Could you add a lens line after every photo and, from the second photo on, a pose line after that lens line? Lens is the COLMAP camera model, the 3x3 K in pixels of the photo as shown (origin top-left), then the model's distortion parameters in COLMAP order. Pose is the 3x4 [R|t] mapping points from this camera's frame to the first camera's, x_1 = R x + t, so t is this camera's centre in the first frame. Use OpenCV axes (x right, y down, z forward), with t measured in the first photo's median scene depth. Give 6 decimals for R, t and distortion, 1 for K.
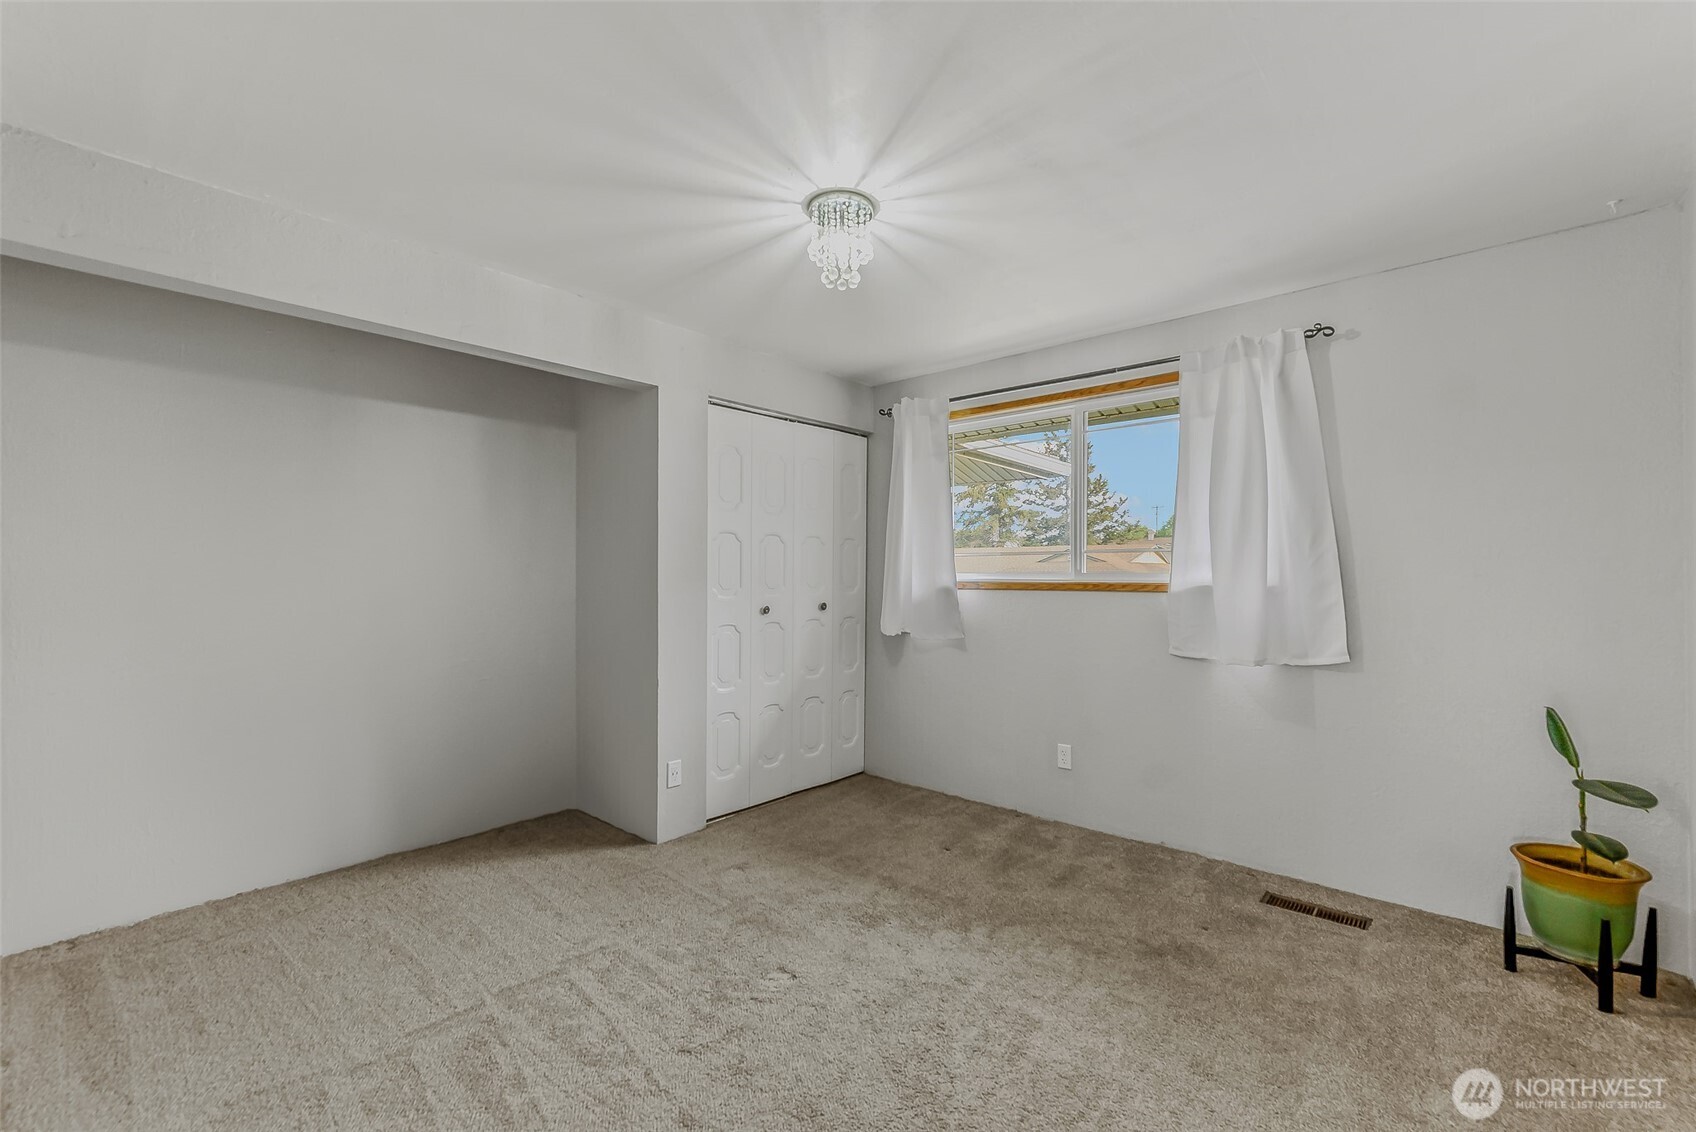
lens RADIAL K [[724.7, 0, 850.0], [0, 724.7, 577.5], [0, 0, 1]] dist [0.008250, -0.000163]
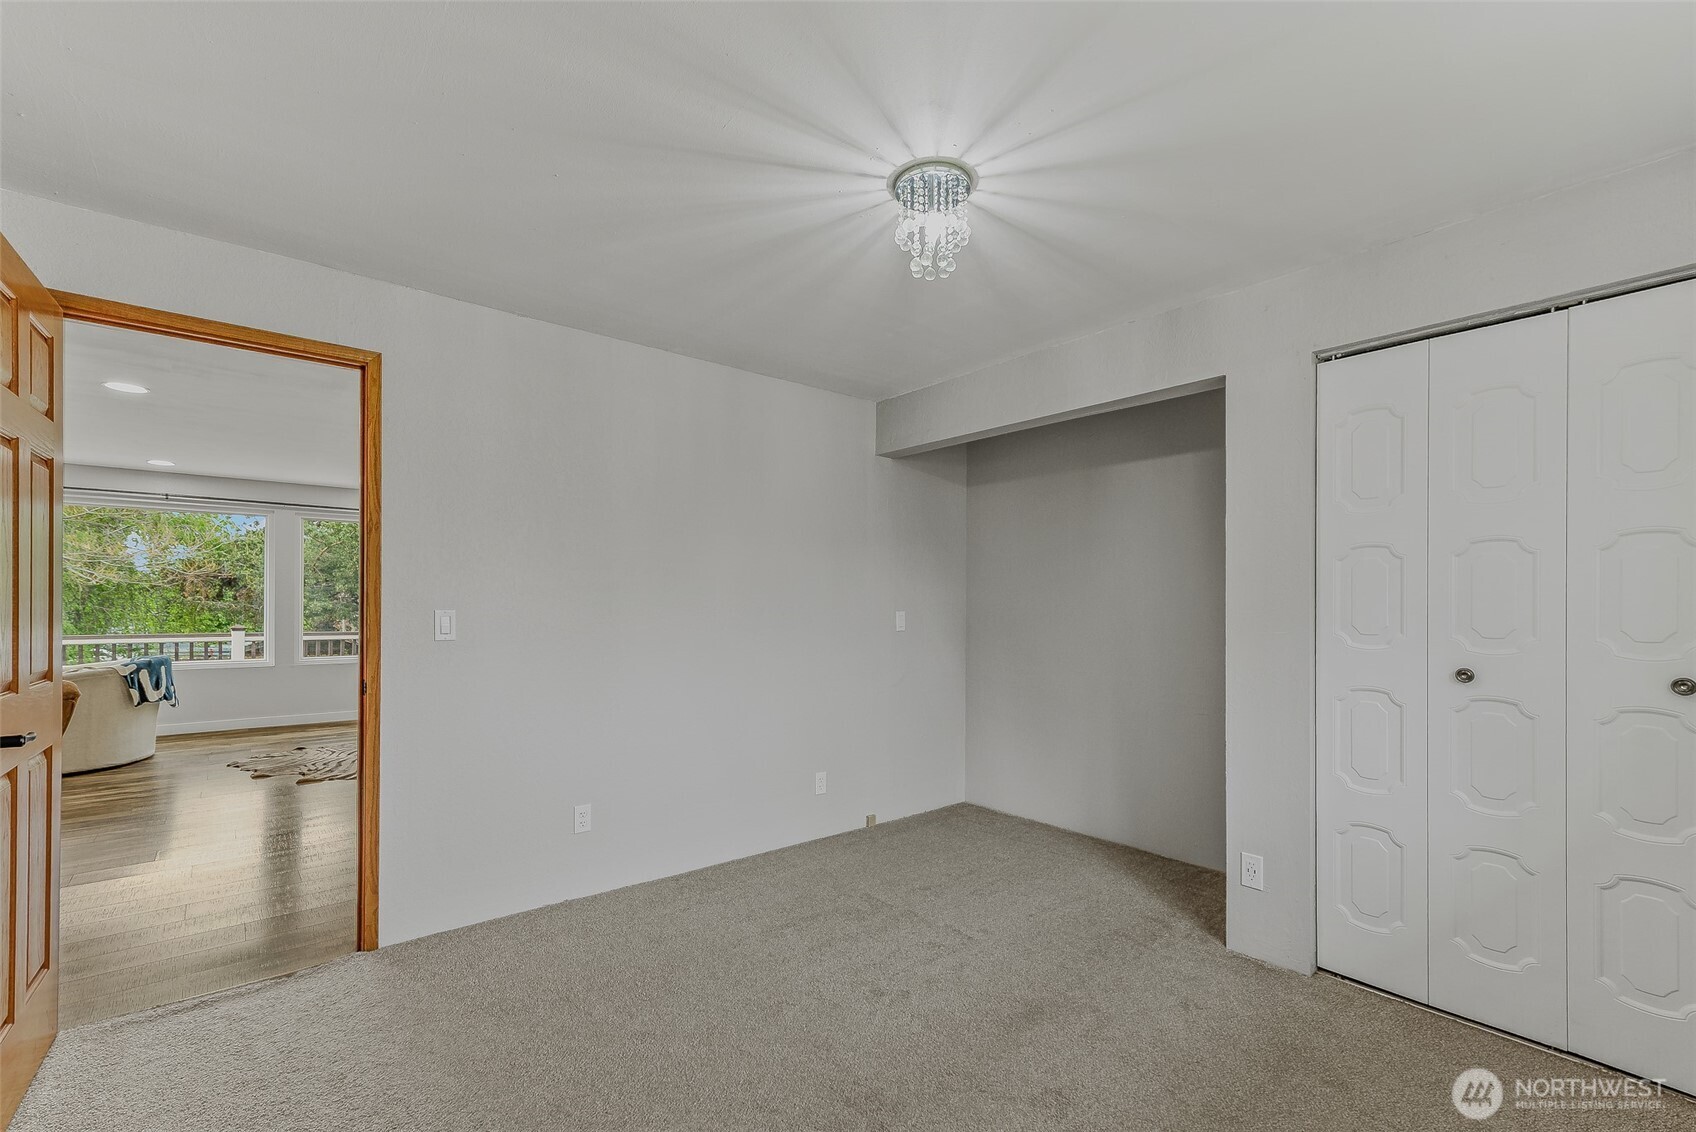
lens RADIAL K [[730.8, 0, 846.4], [0, 730.8, 611.0], [0, 0, 1]] dist [0.012003, 0.000105]
pose [[-0.130013, 0.011452, -0.991446, 0.588844], [-0.007020, 0.999898, 0.012470, -0.009550], [0.991487, 0.008581, -0.129919, 0.691223]]
